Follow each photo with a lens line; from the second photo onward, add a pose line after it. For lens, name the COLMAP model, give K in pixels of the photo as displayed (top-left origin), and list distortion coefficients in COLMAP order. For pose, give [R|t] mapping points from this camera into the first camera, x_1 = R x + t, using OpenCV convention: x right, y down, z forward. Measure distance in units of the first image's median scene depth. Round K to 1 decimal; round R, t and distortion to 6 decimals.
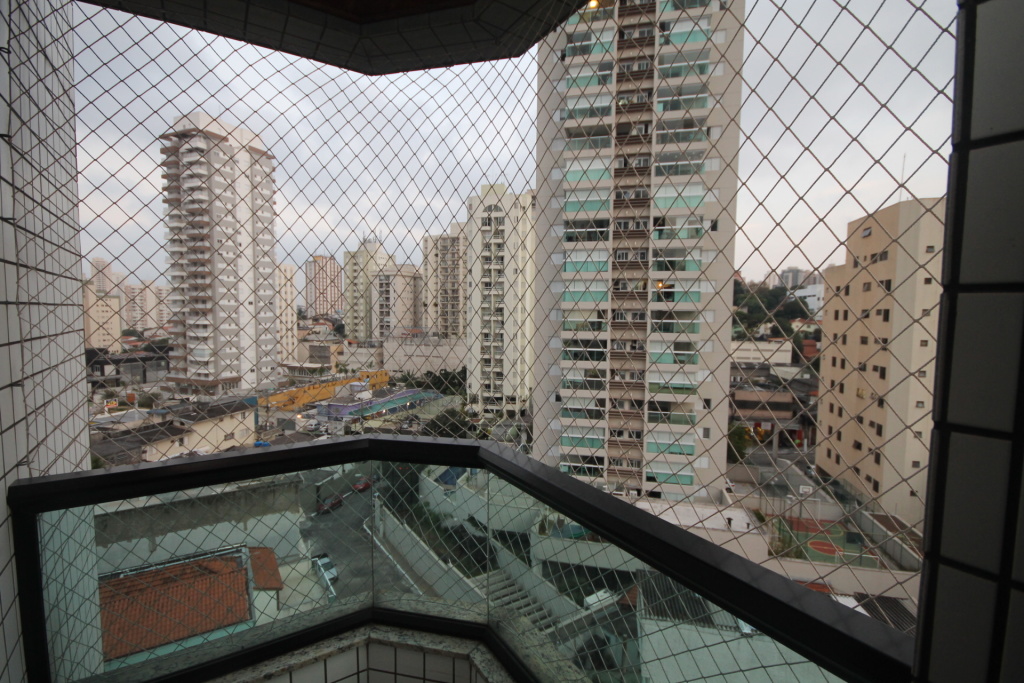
lens RADIAL K [[485.3, 0, 508.3], [0, 485.3, 344.3], [0, 0, 1]] dist [0.015441, -0.000136]
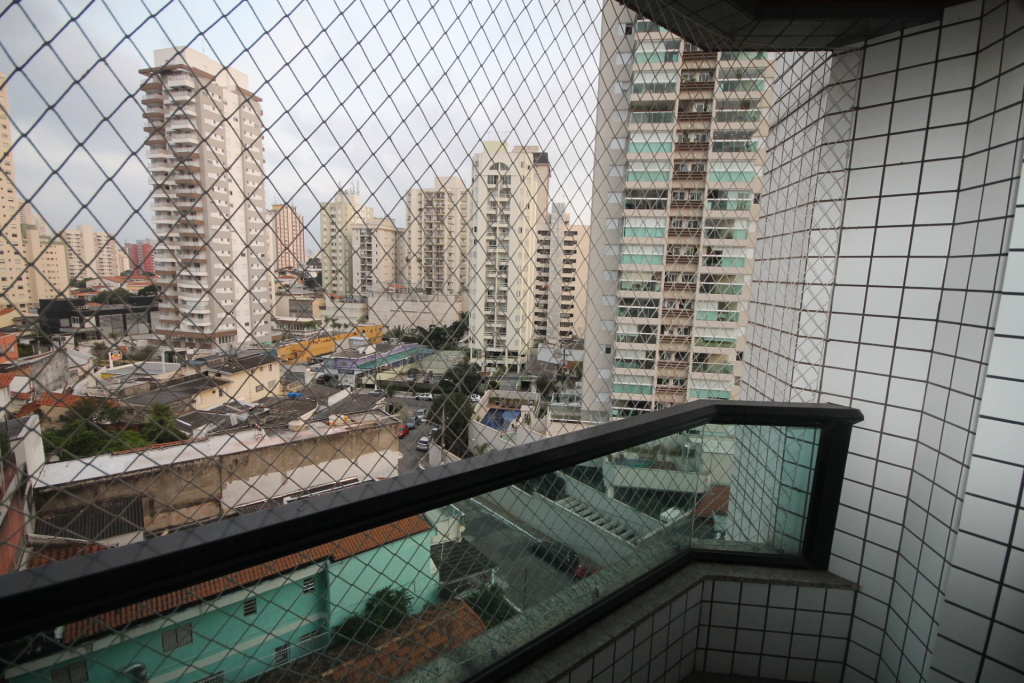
lens RADIAL K [[485.3, 0, 508.3], [0, 485.3, 344.3], [0, 0, 1]] dist [0.015441, -0.000136]
pose [[0.995144, 0.005892, 0.098251, -0.248145], [-0.014543, 0.996052, 0.087573, 0.001702], [-0.097347, -0.088577, 0.991301, -0.090513]]
